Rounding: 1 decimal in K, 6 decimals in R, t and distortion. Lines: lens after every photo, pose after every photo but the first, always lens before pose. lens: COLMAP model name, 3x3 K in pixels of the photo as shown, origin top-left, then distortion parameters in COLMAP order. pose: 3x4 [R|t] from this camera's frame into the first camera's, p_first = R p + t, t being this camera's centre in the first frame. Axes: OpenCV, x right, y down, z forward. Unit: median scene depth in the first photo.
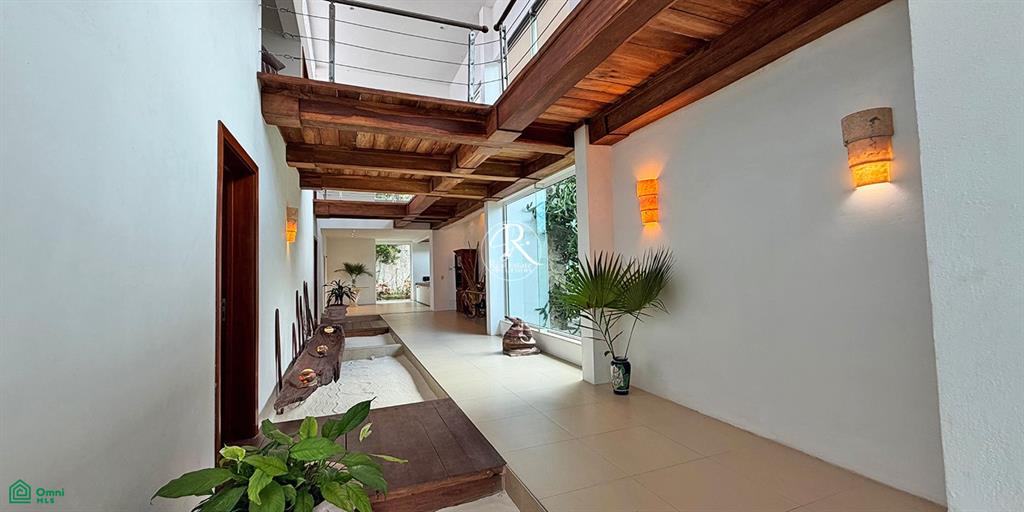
lens RADIAL K [[408.6, 0, 511.2], [0, 408.6, 255.5], [0, 0, 1]] dist [0.000270, 0.000285]
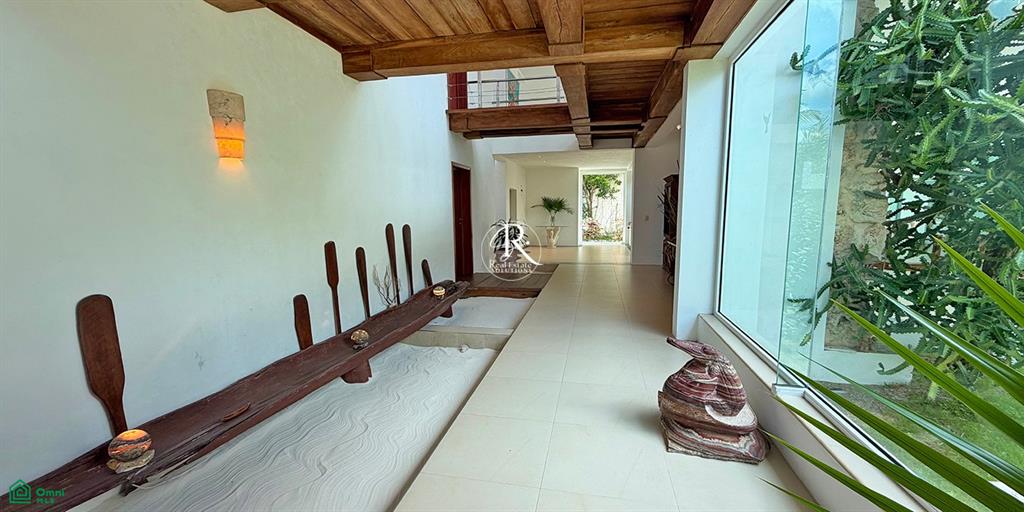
lens RADIAL K [[408.6, 0, 506.1], [0, 408.6, 269.9], [0, 0, 1]] dist [0.000270, 0.000285]
pose [[0.826505, 0.095168, -0.554827, 0.047511], [0.014134, 0.981787, 0.189458, 0.007653], [0.562752, -0.164430, 0.810106, 0.442216]]
